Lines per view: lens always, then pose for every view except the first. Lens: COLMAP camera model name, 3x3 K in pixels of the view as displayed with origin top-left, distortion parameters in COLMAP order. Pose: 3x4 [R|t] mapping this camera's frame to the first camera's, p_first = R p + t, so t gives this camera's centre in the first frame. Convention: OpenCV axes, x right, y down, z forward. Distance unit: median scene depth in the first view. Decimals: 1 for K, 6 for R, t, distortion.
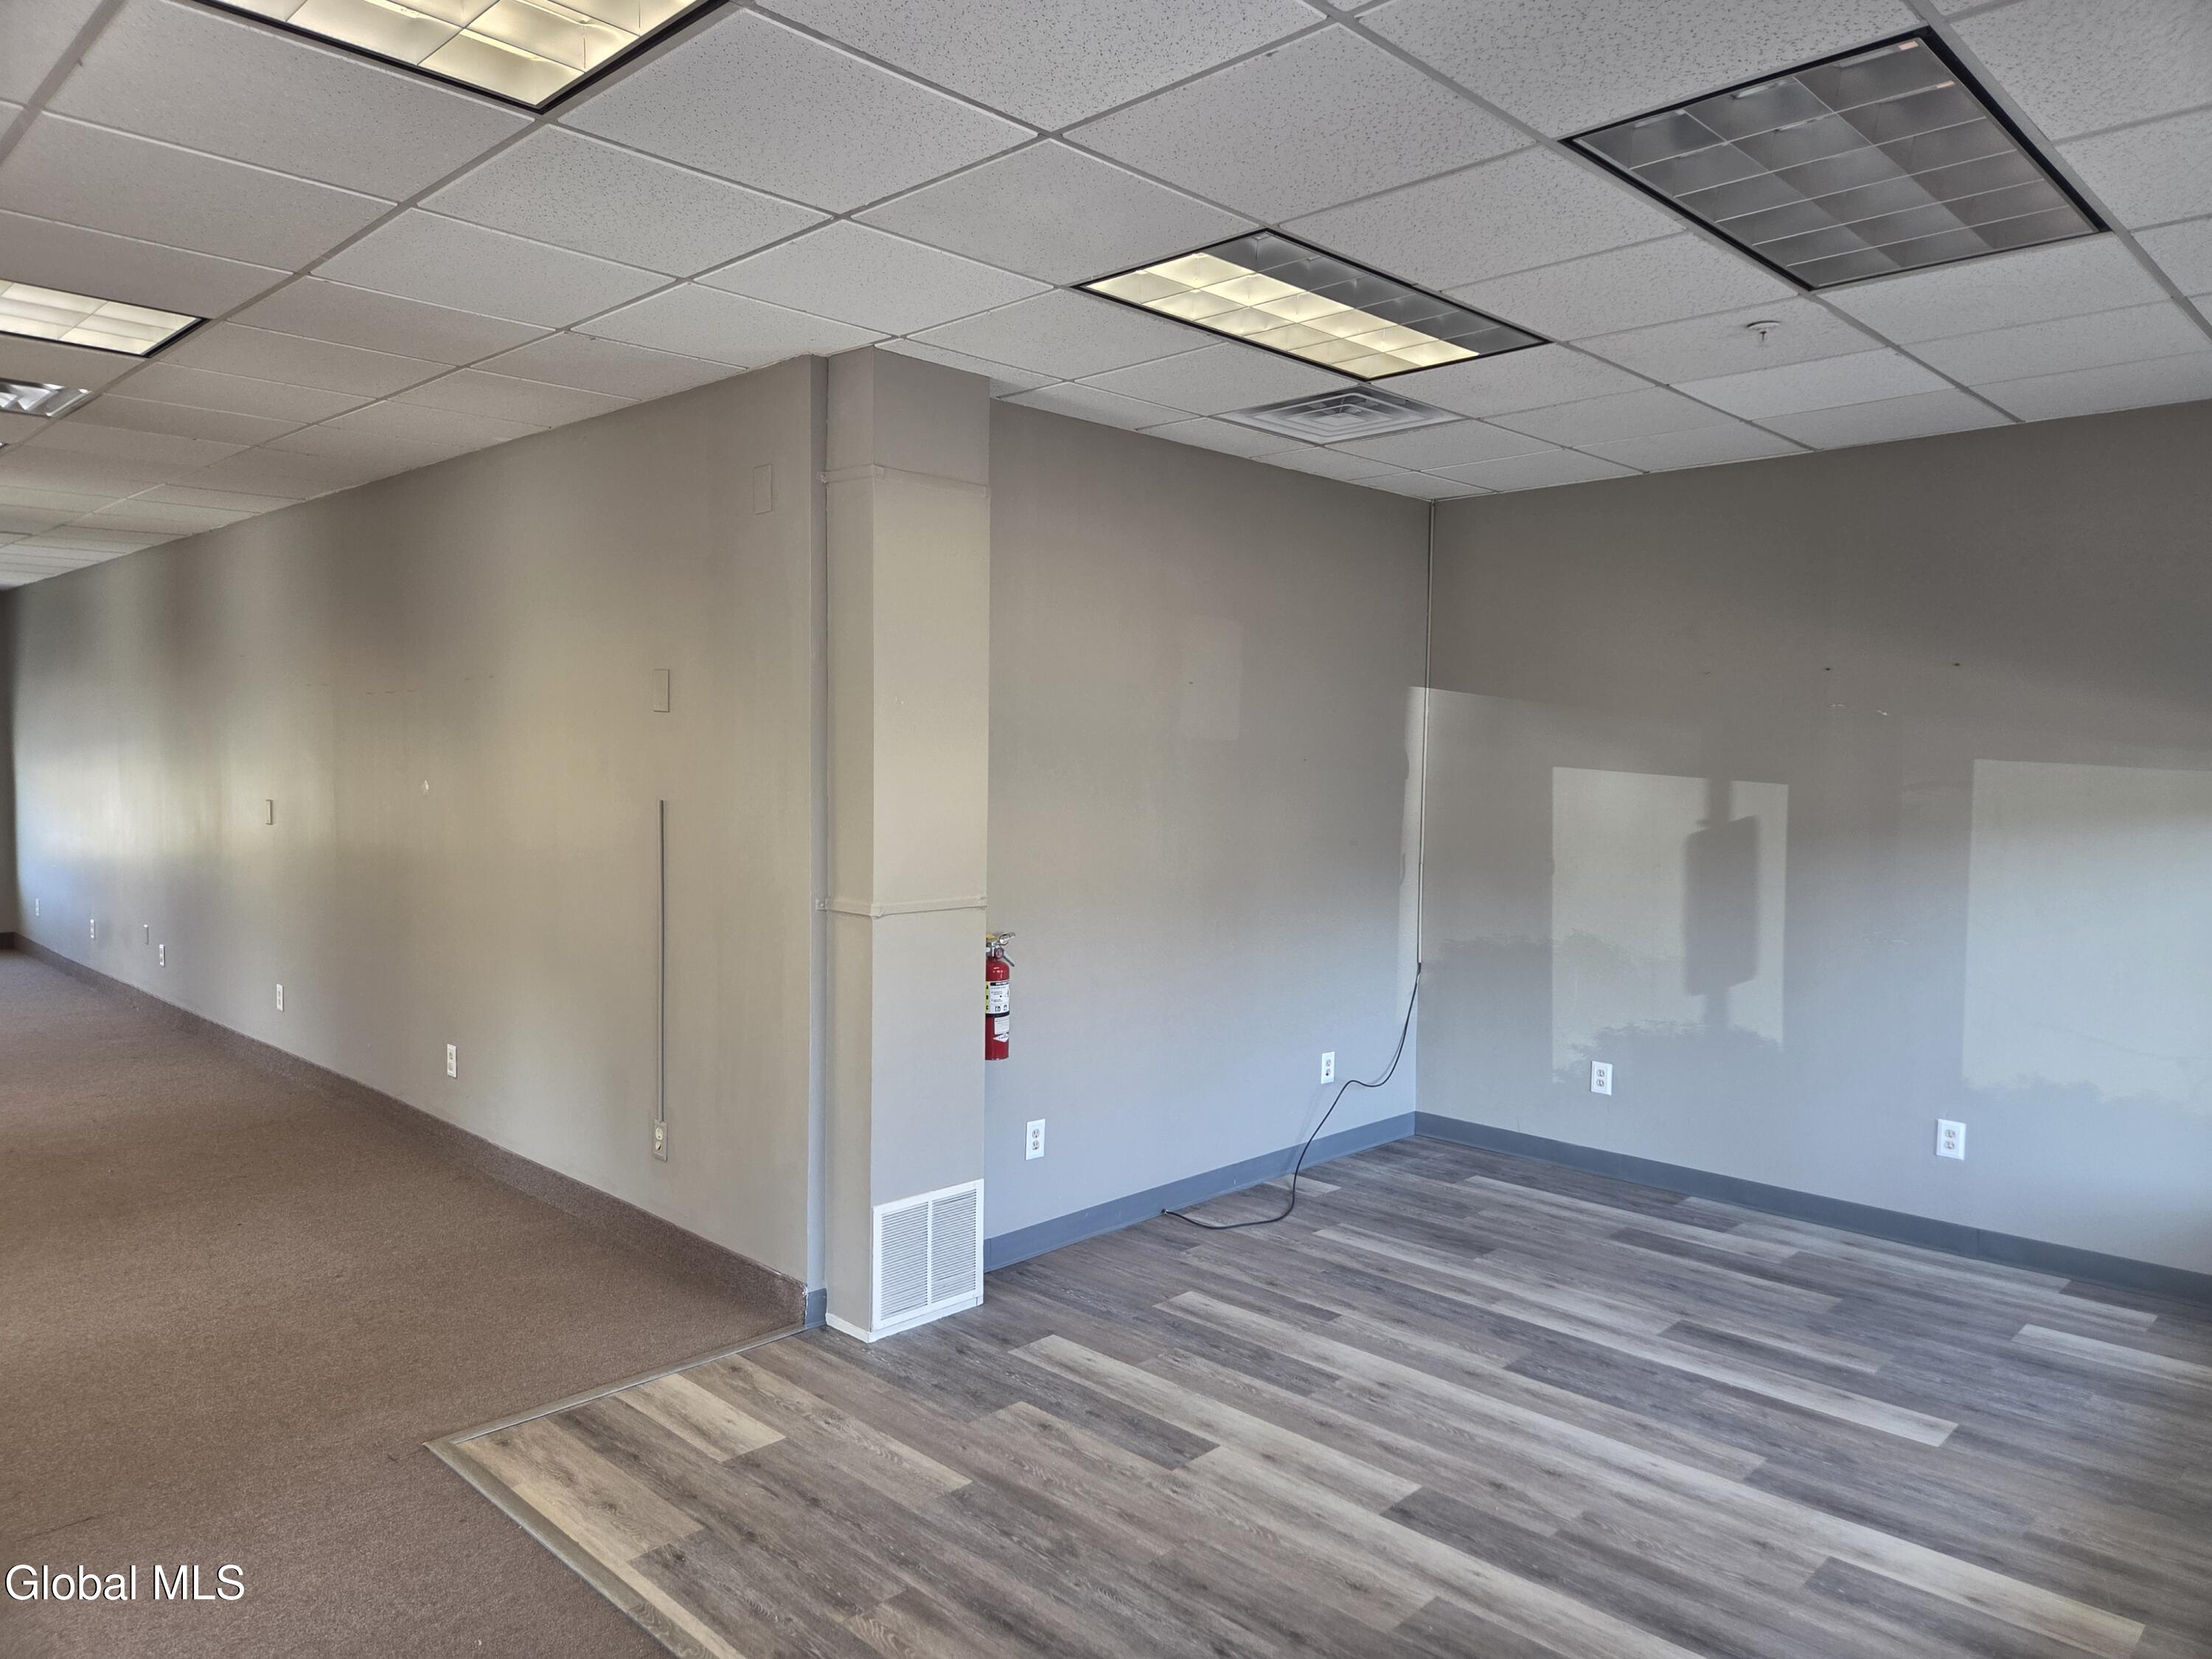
lens RADIAL K [[1469.1, 0, 1106.0], [0, 1469.1, 829.5], [0, 0, 1]] dist [0.056128, -0.000227]
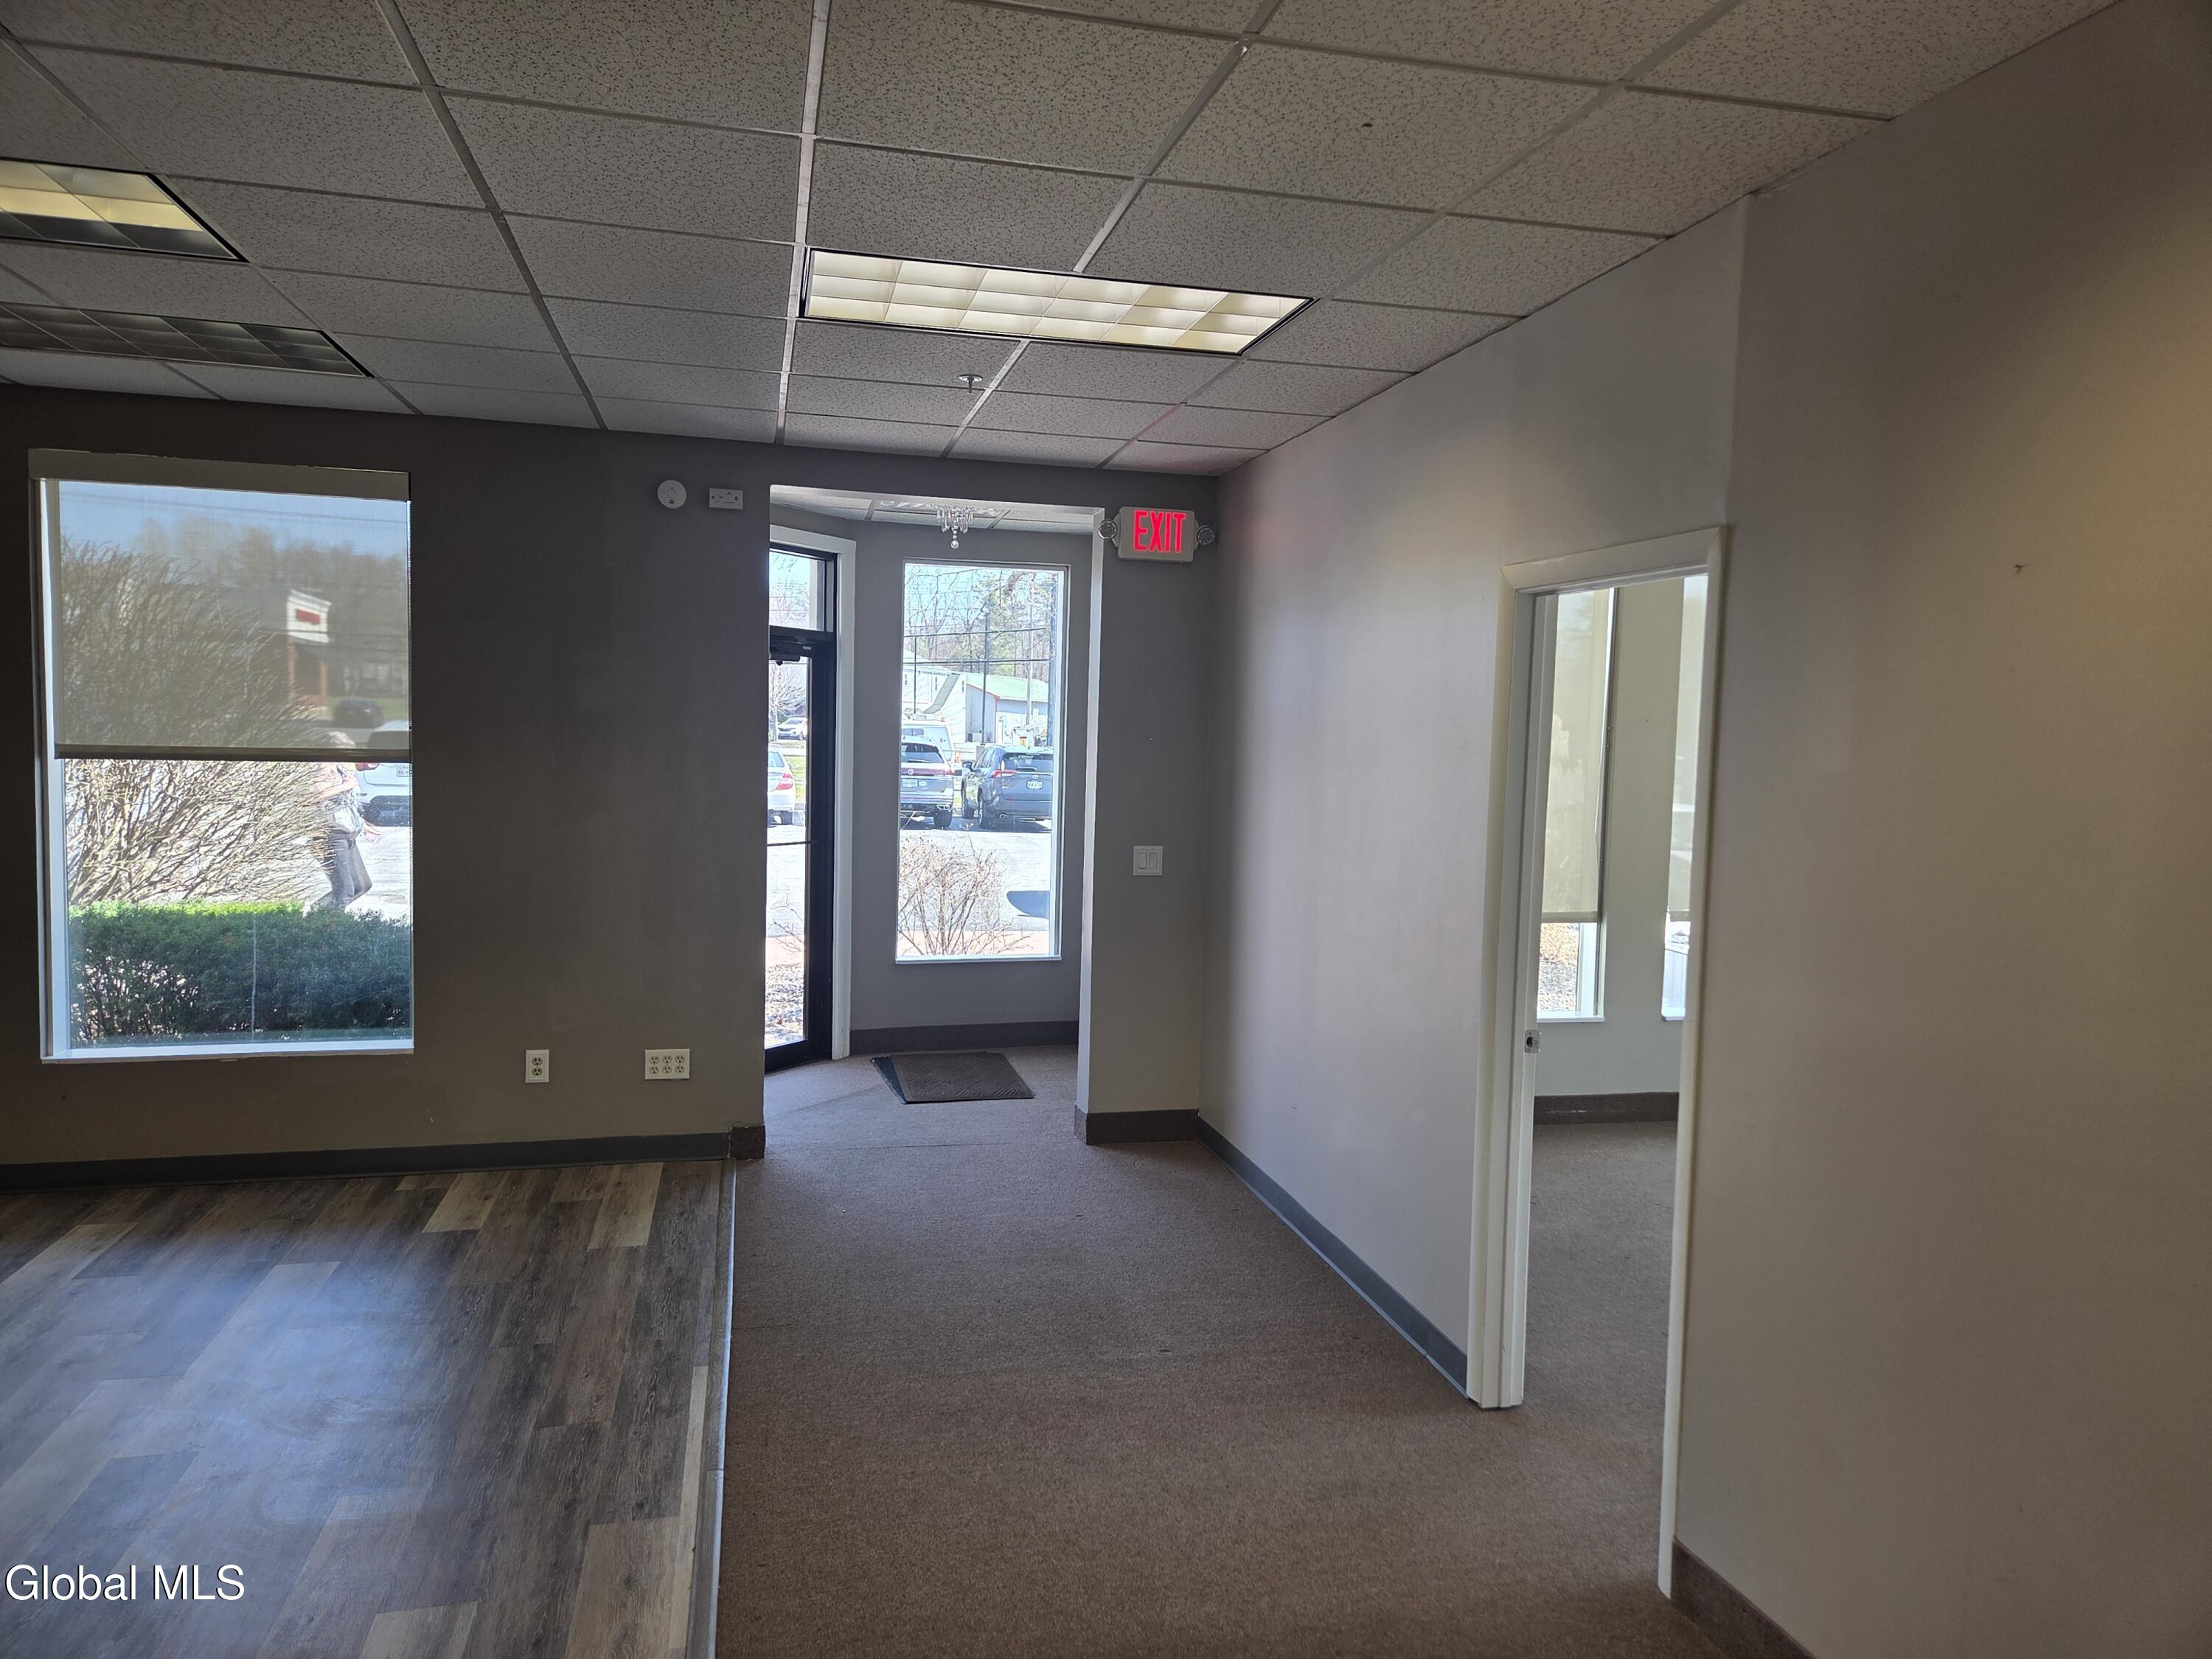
lens RADIAL K [[1469.1, 0, 1106.0], [0, 1469.1, 829.5], [0, 0, 1]] dist [0.056128, -0.000227]
pose [[-0.846176, -0.063442, 0.529113, -1.119997], [-0.003500, 0.993529, 0.113529, -0.109406], [-0.532891, 0.094214, -0.840922, 1.712326]]
